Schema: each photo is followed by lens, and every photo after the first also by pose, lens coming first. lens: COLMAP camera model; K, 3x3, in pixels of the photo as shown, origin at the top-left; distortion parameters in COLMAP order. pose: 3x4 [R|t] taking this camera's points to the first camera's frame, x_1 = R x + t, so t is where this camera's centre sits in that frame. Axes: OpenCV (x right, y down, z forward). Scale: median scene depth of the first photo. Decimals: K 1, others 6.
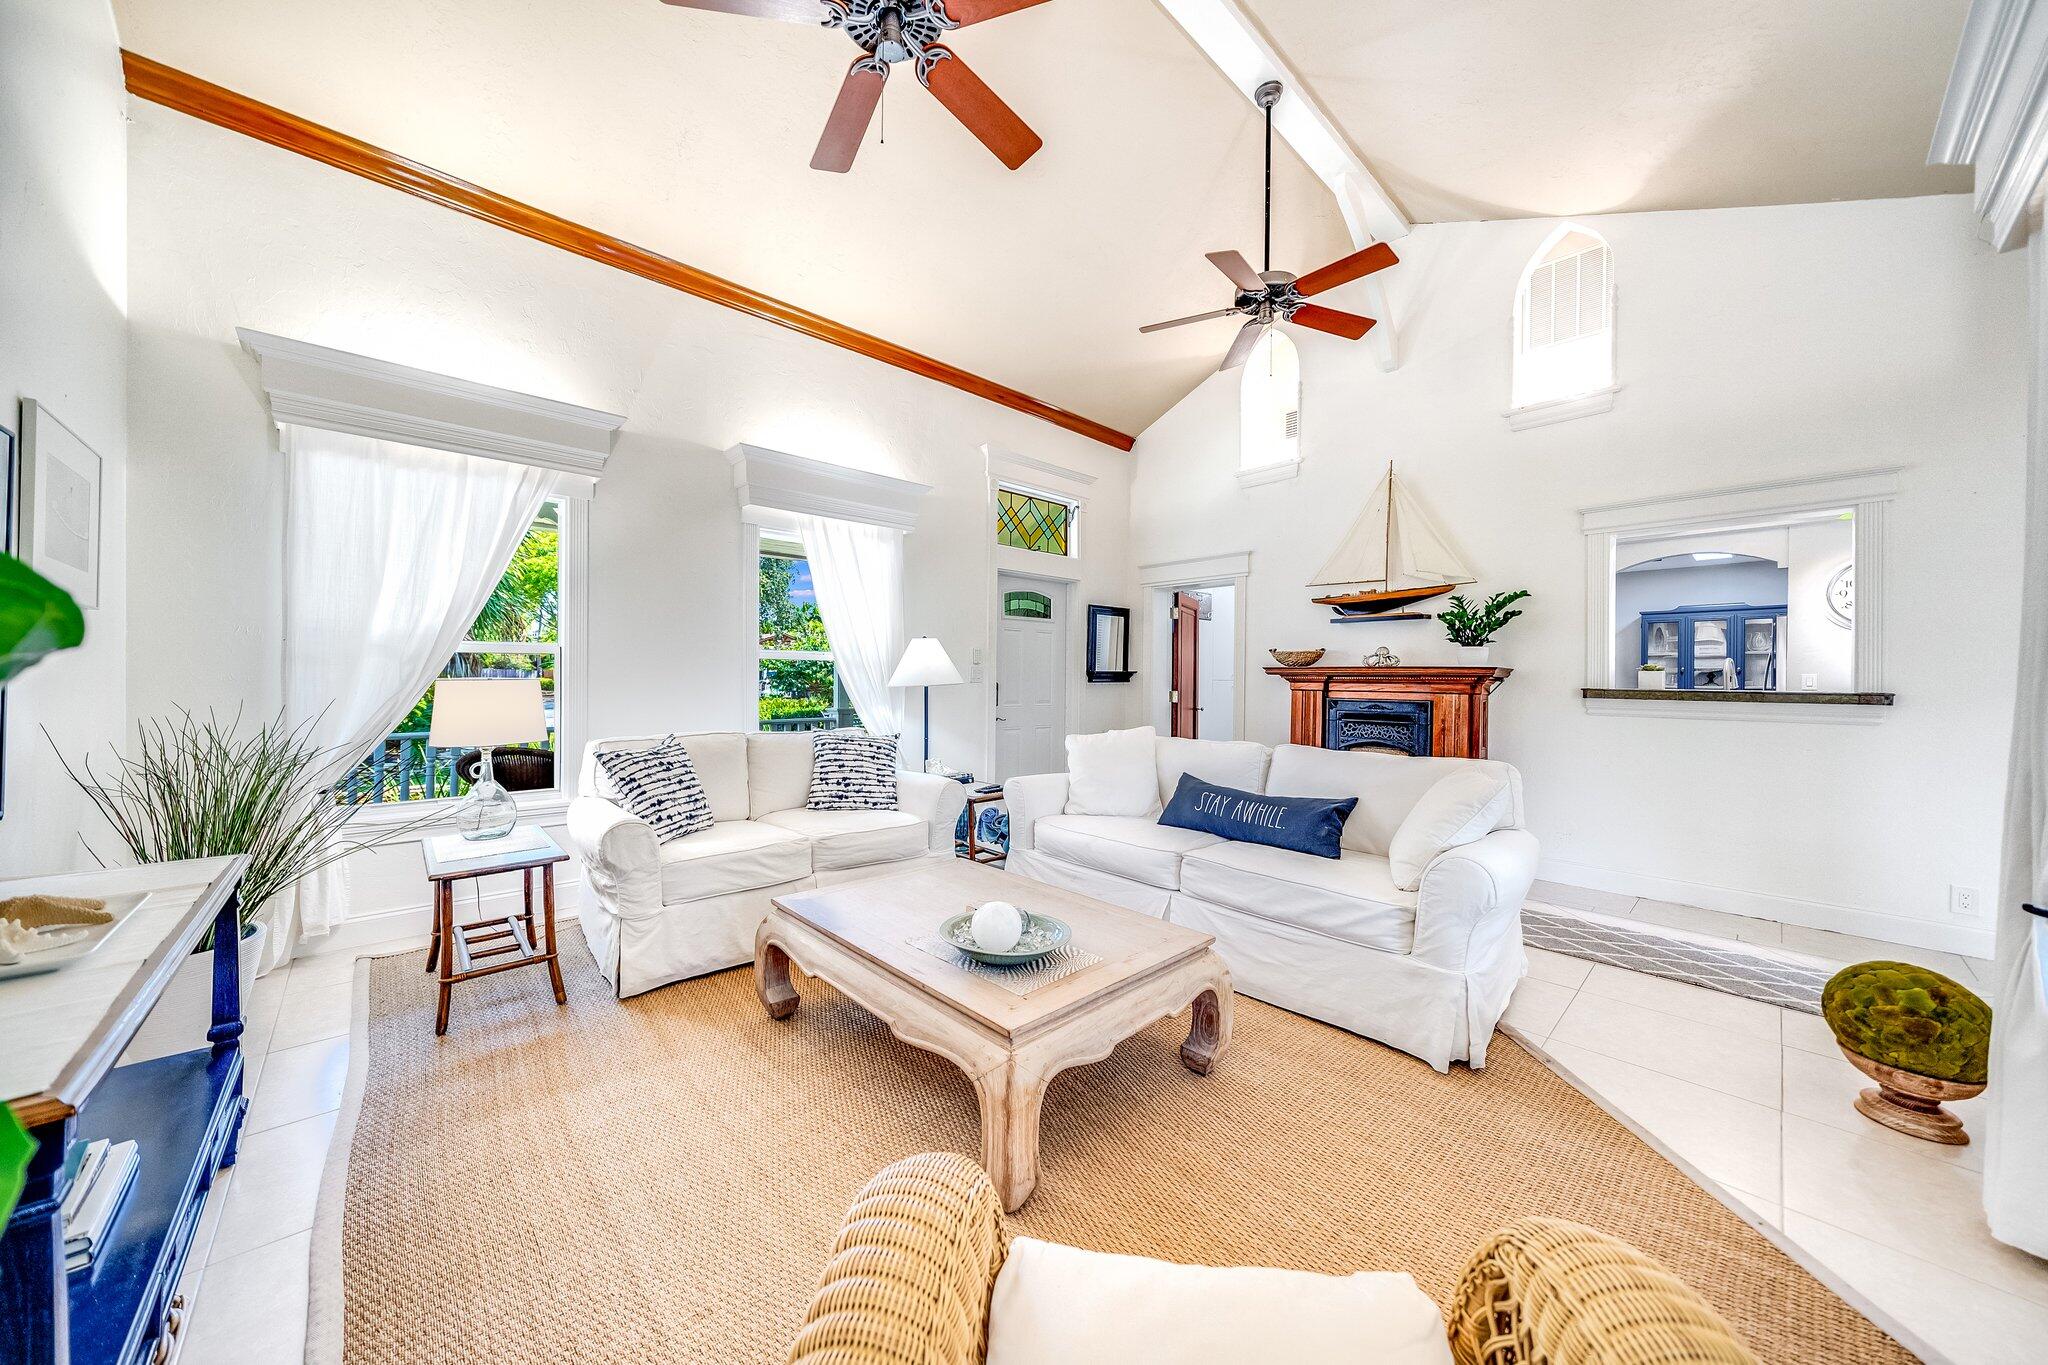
lens RADIAL K [[698.3, 0, 1022.1], [0, 698.3, 682.5], [0, 0, 1]] dist [0.003322, -0.001205]
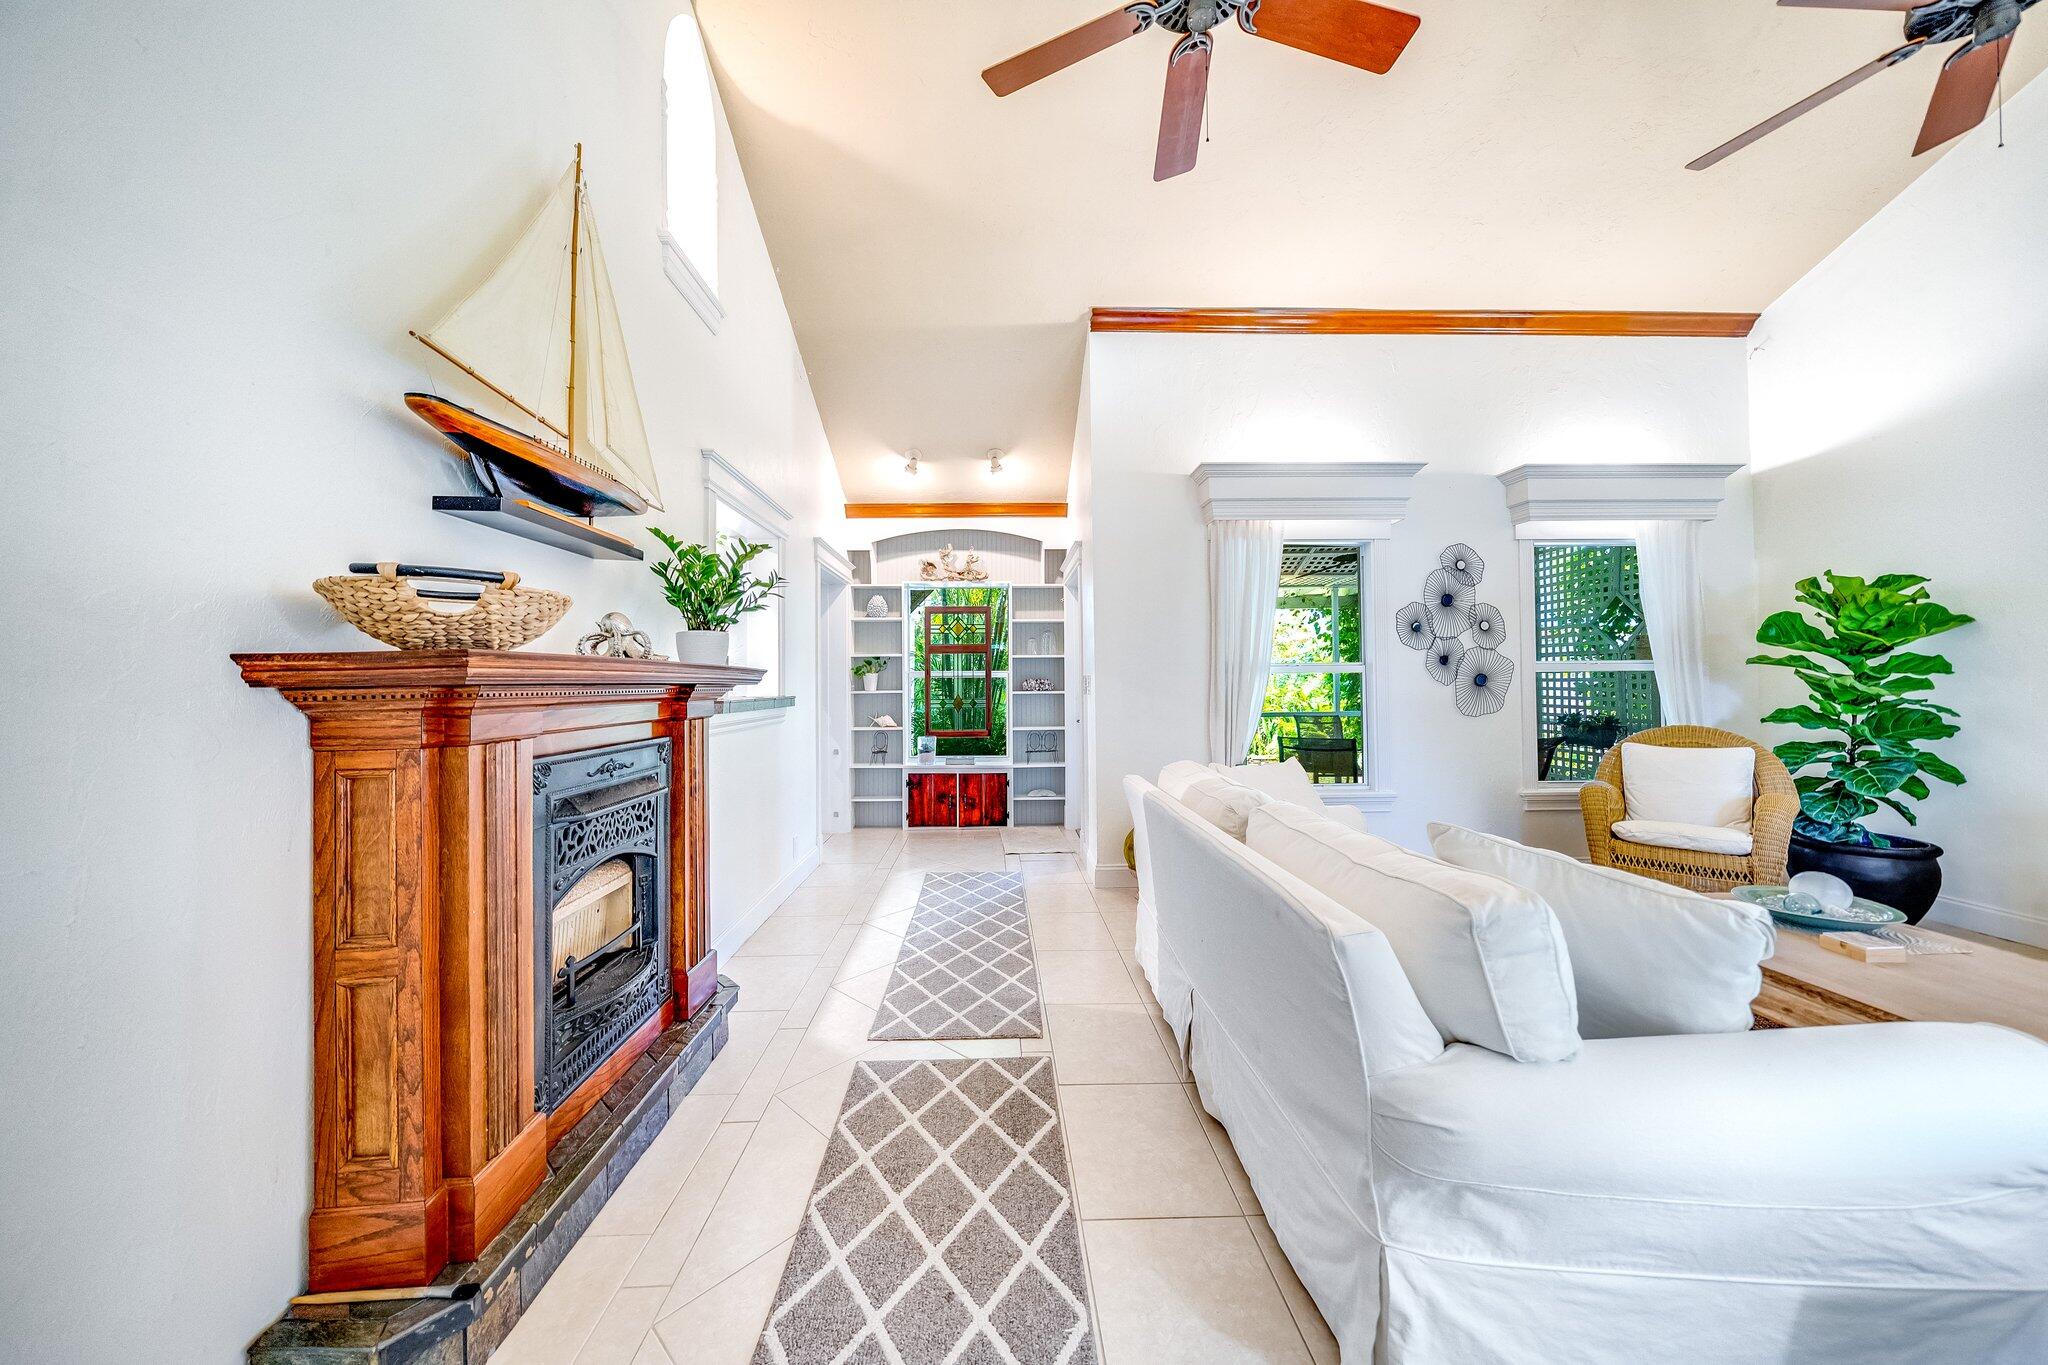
lens RADIAL K [[698.3, 0, 1032.5], [0, 698.3, 670.5], [0, 0, 1]] dist [0.003322, -0.001205]
pose [[-0.772755, 0.007094, 0.634664, 0.088487], [0.006625, 0.999973, -0.003110, -0.015988], [-0.634669, 0.001801, -0.772782, 1.176294]]
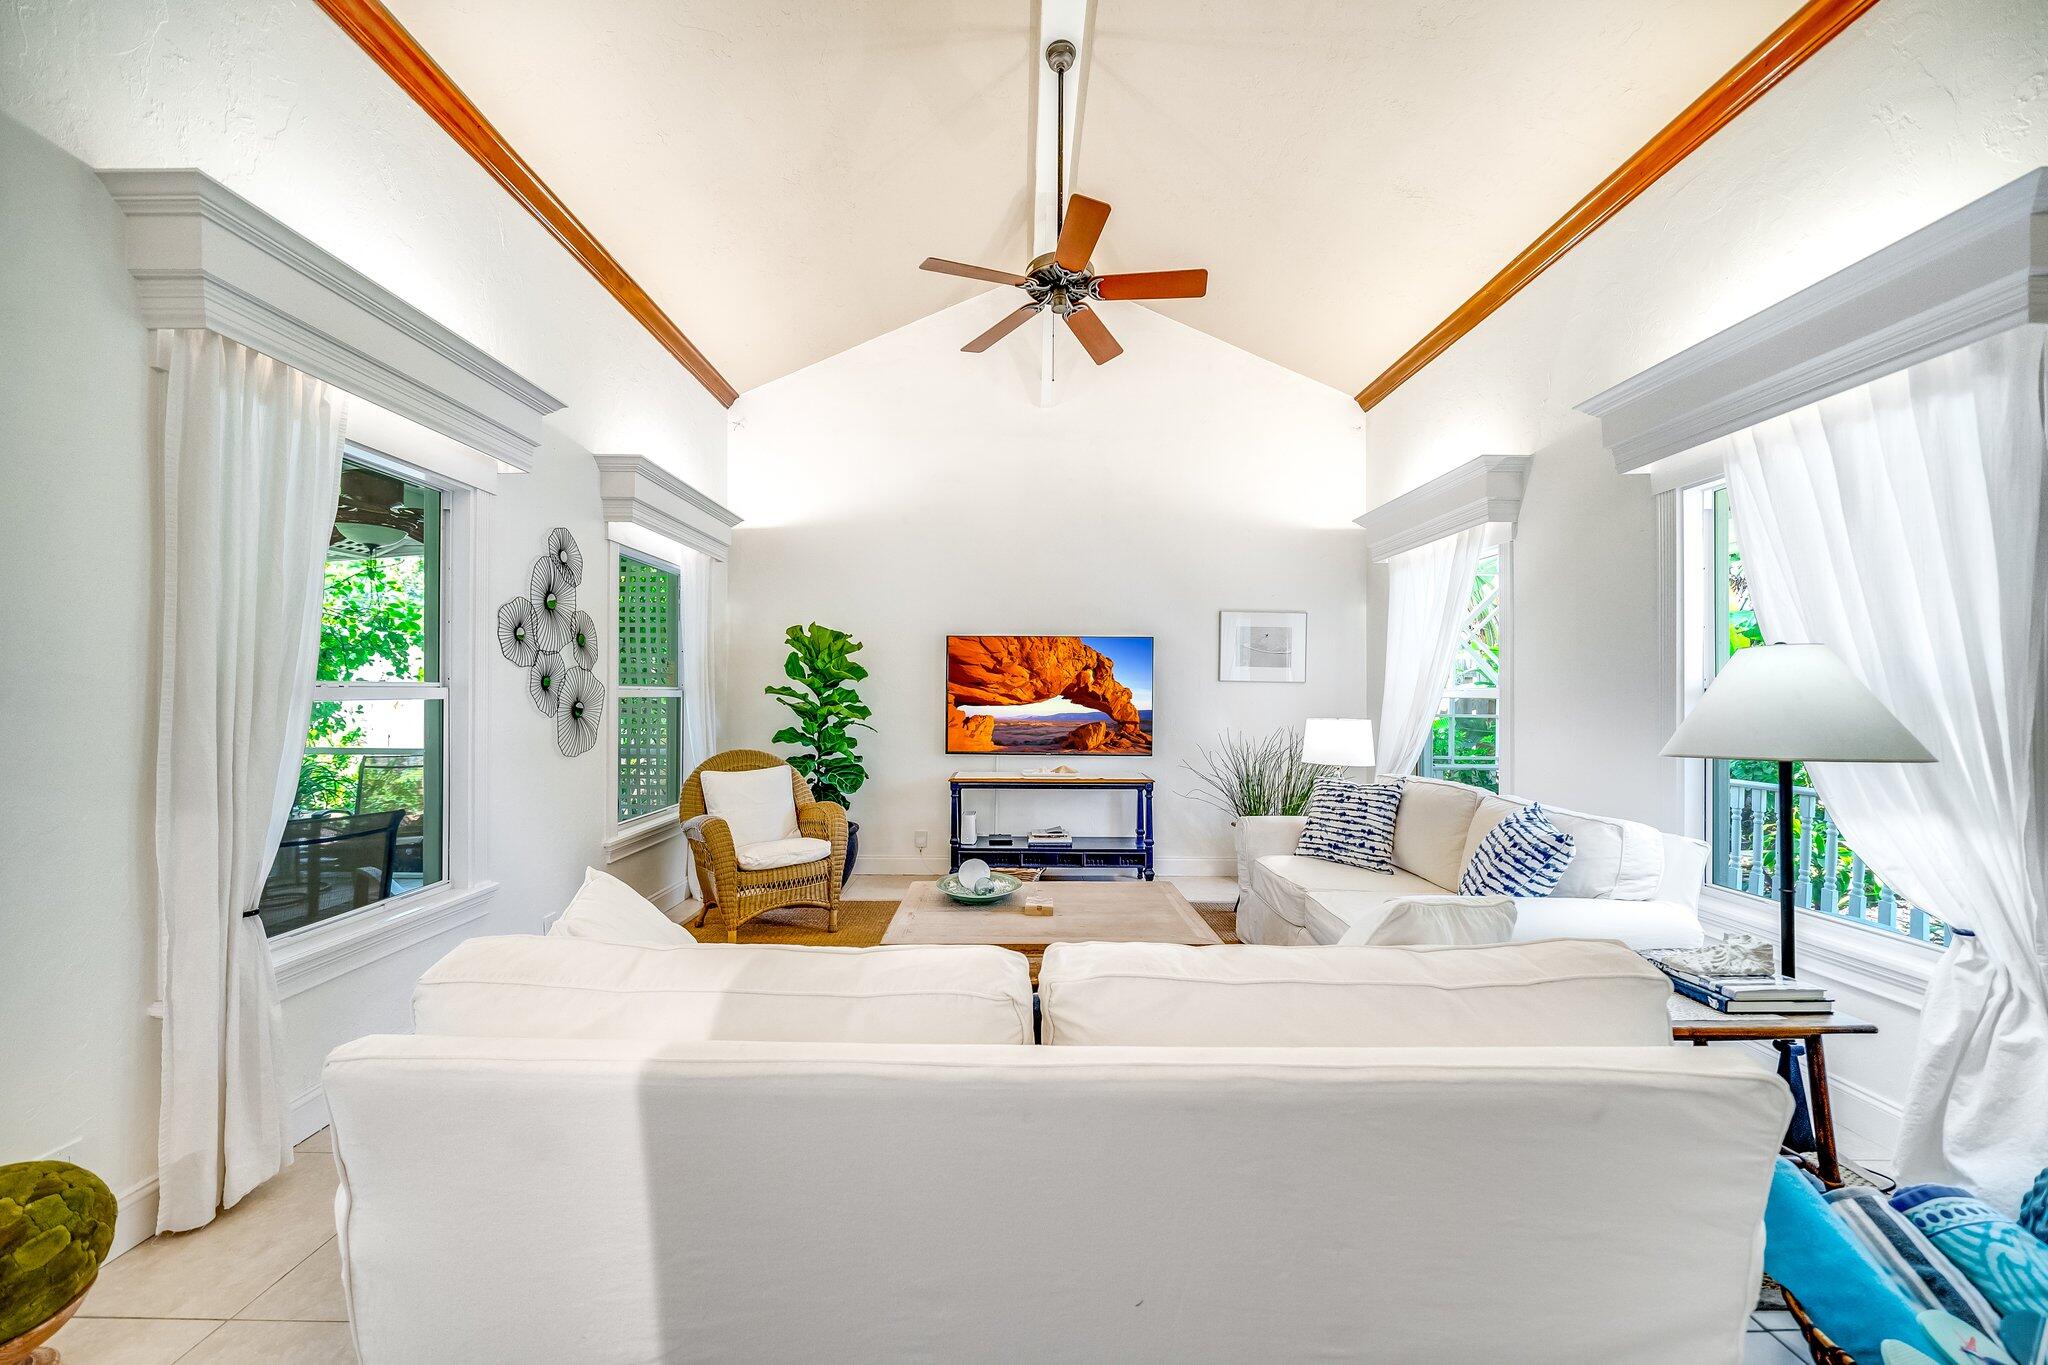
lens RADIAL K [[698.3, 0, 1010.5], [0, 698.3, 685.0], [0, 0, 1]] dist [0.003322, -0.001205]
pose [[-0.677348, -0.019216, -0.735412, 0.447781], [-0.016190, 0.999806, -0.011212, -0.026590], [0.735485, 0.004312, -0.677527, 0.899526]]
